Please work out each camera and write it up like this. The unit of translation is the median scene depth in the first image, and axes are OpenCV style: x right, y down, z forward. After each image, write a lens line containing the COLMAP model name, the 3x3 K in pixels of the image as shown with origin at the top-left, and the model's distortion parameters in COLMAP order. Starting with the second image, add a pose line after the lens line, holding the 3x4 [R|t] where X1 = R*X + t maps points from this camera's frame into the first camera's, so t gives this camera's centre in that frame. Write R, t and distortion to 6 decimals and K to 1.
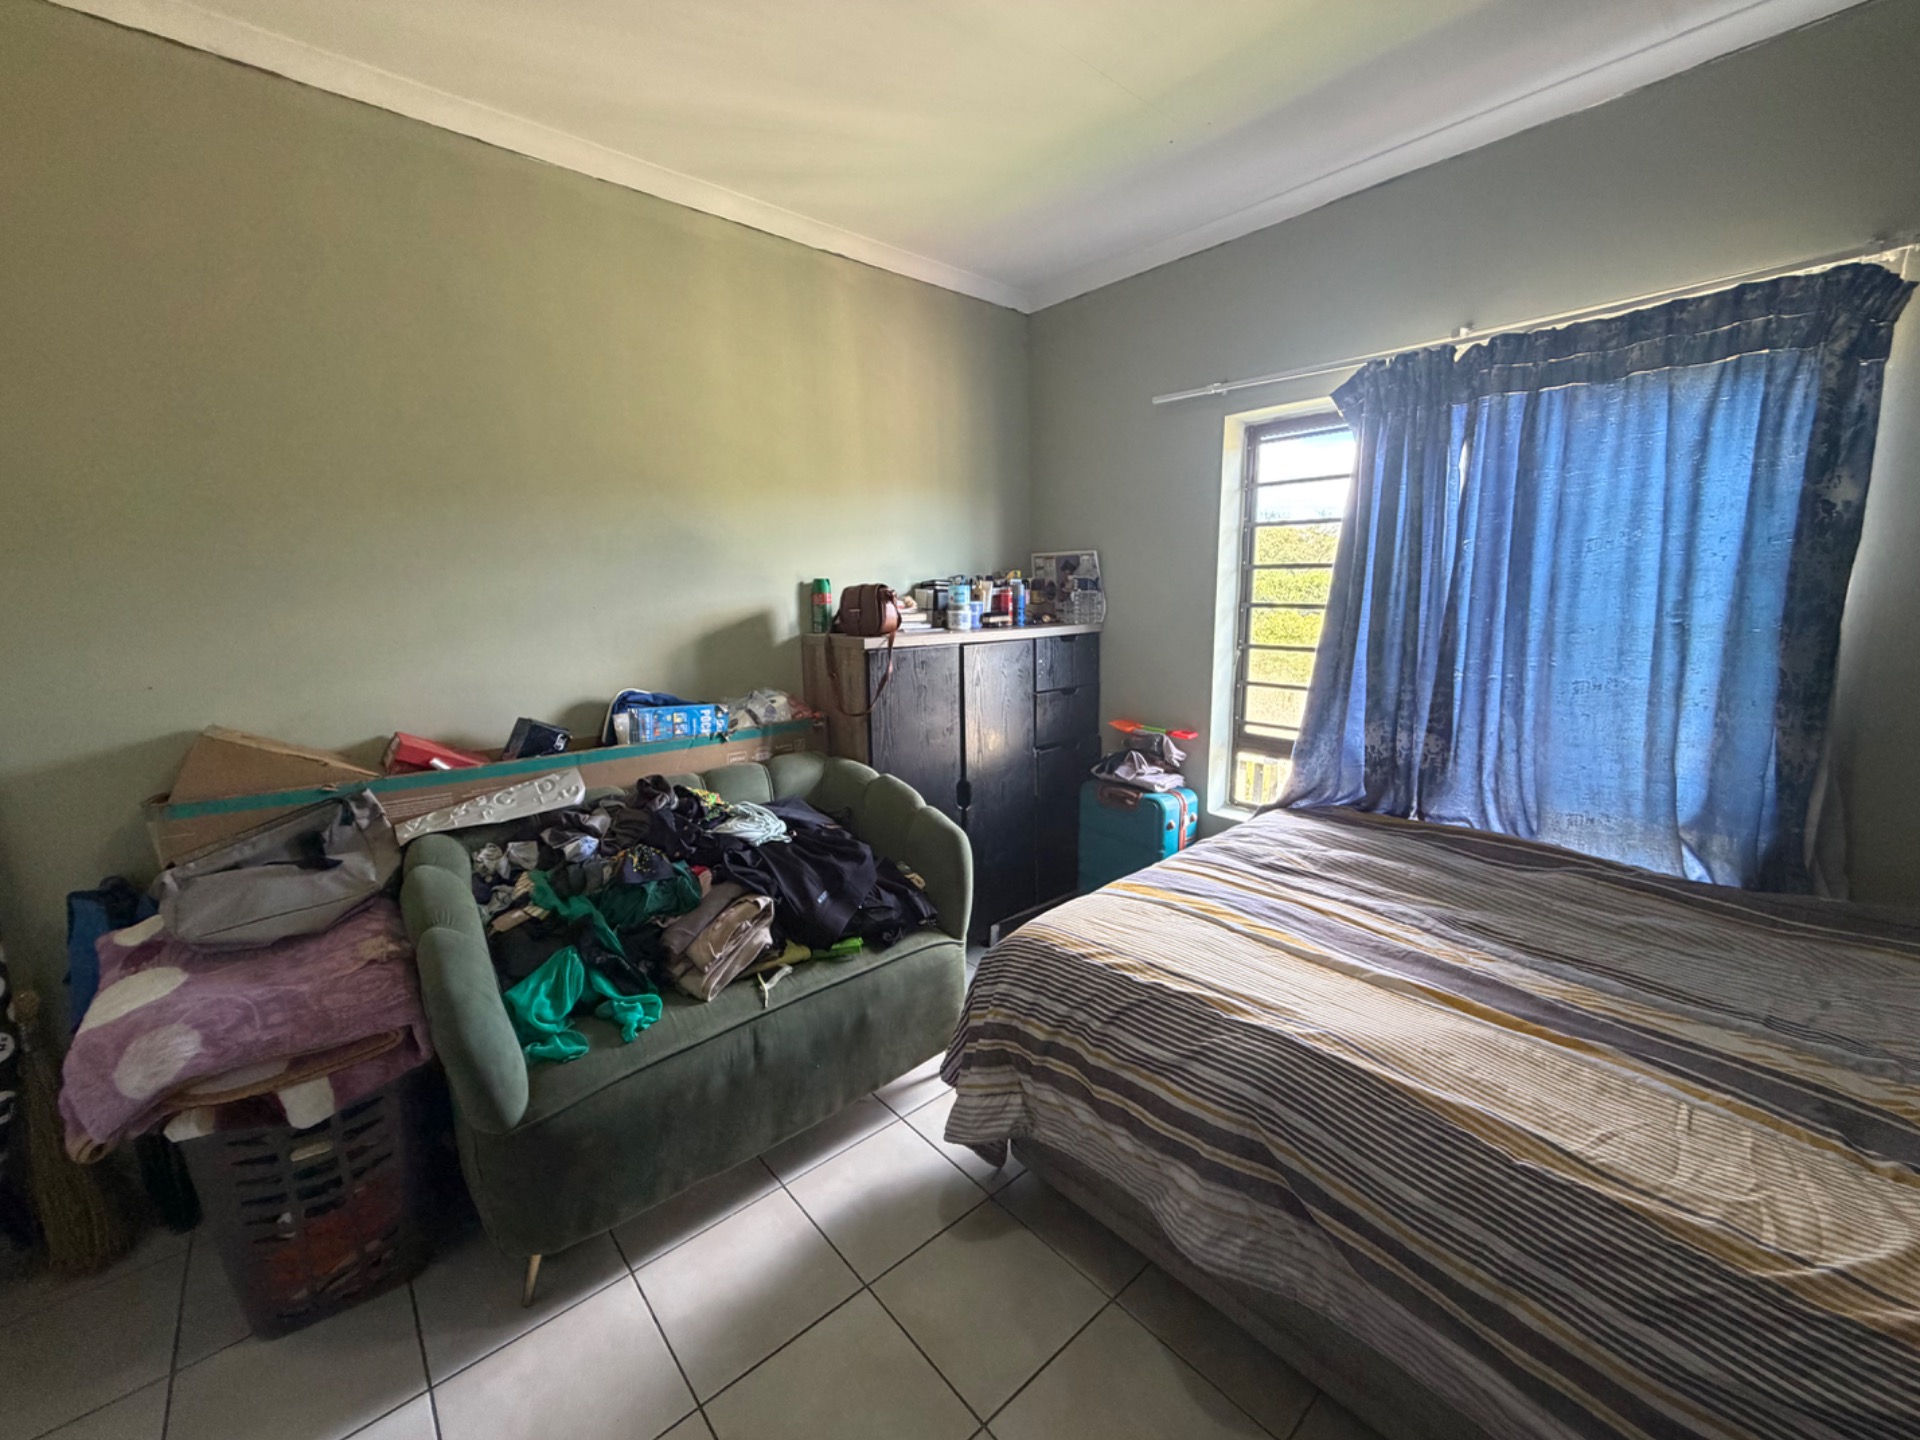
lens RADIAL K [[762.3, 0, 954.0], [0, 762.3, 718.8], [0, 0, 1]] dist [0.000127, -0.000008]
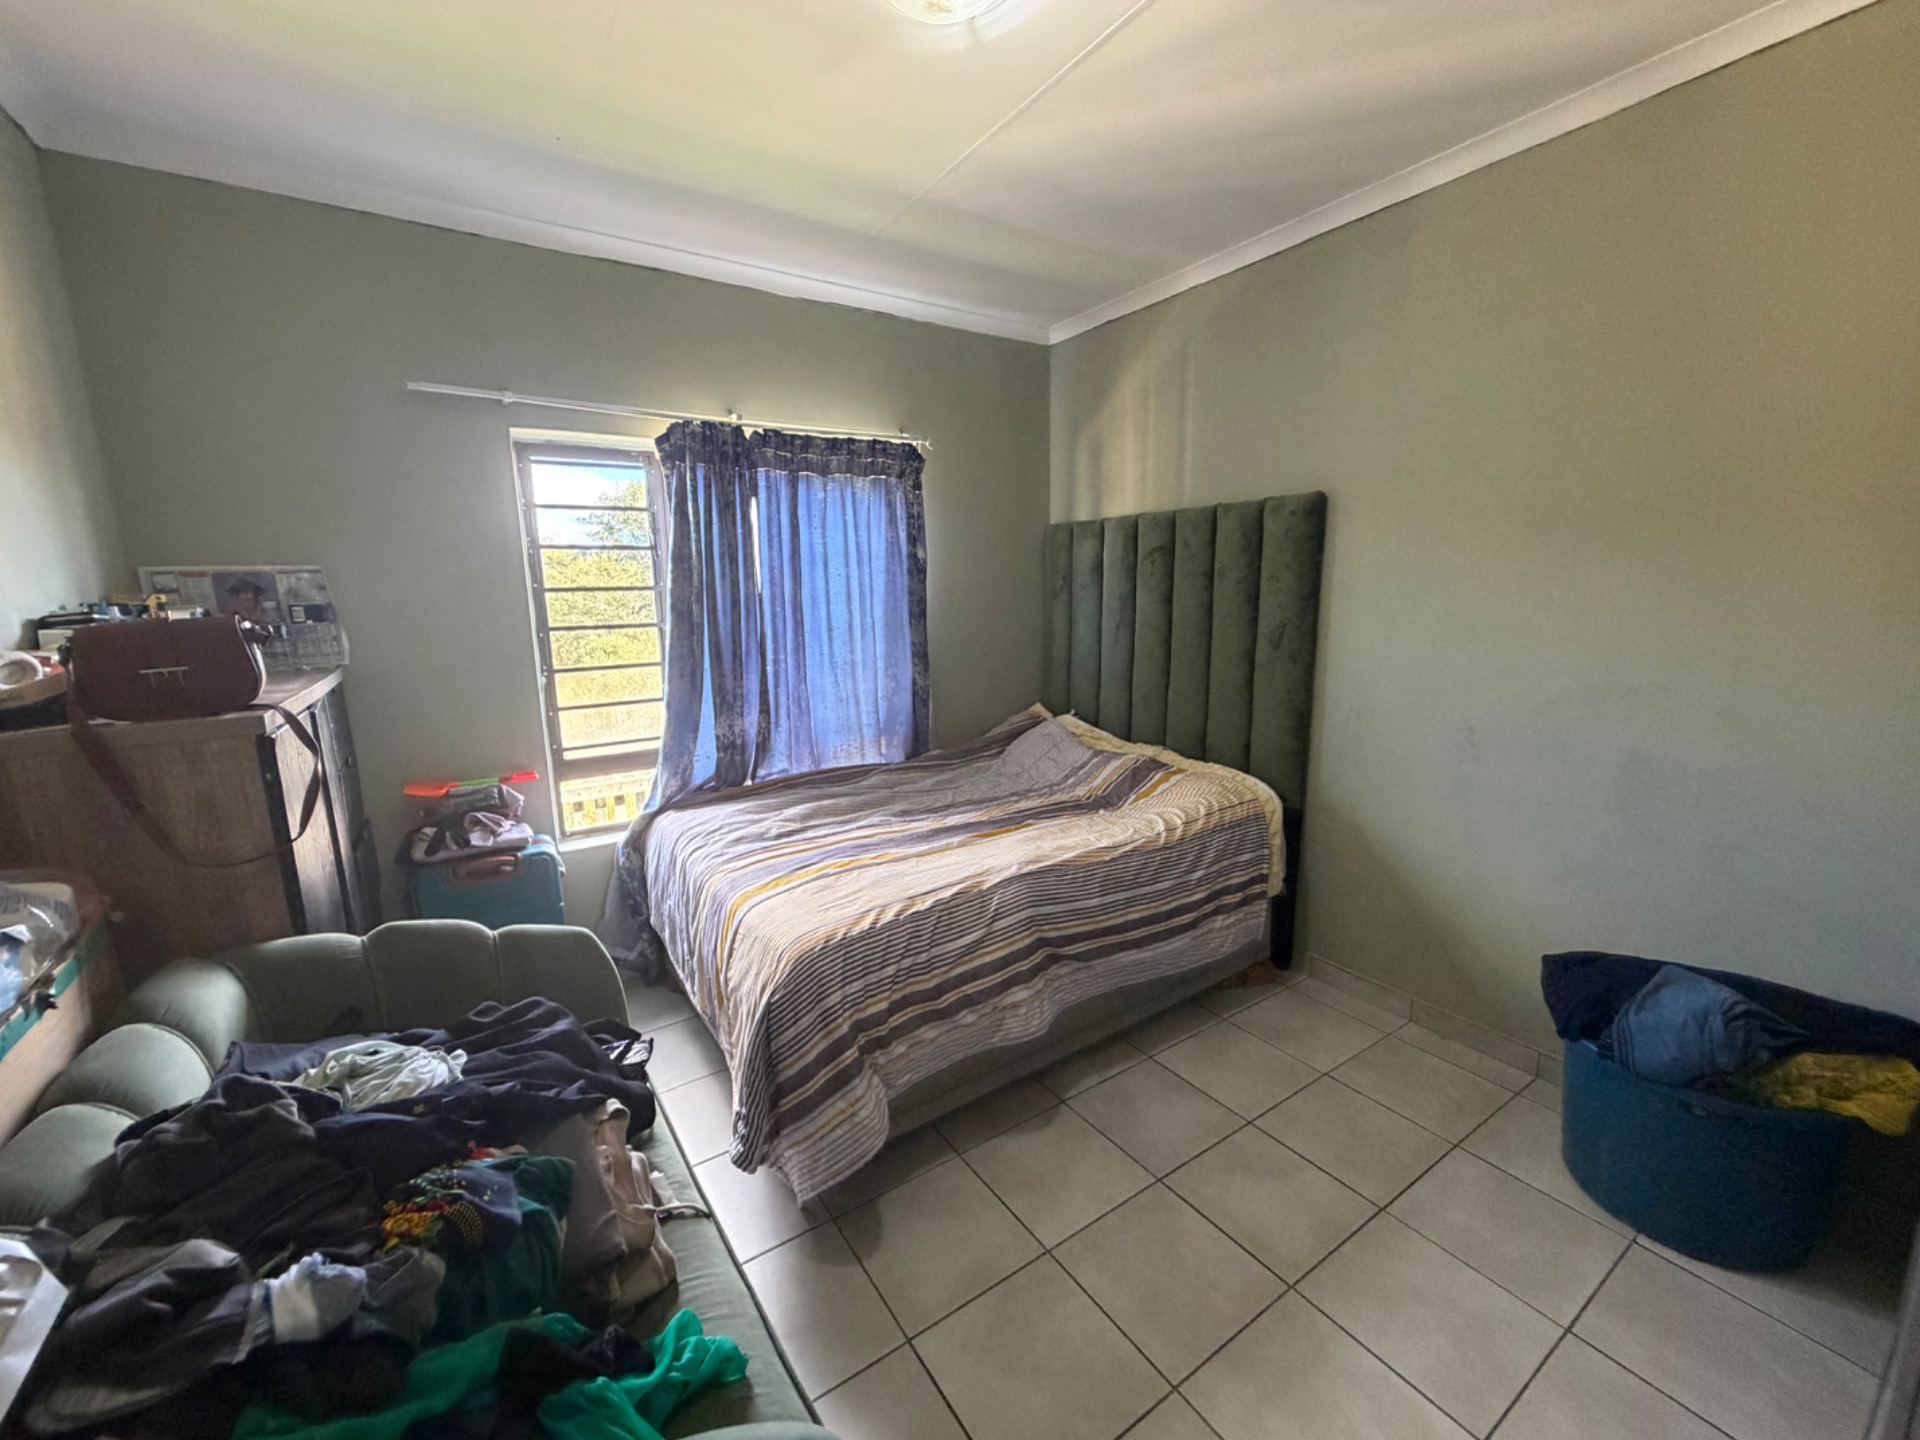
lens RADIAL K [[762.3, 0, 954.0], [0, 762.3, 718.8], [0, 0, 1]] dist [0.000127, -0.000008]
pose [[0.133472, -0.161050, 0.977879, -0.759676], [0.195877, 0.971531, 0.133269, -0.100856], [-0.971503, 0.173756, 0.161218, 0.551979]]
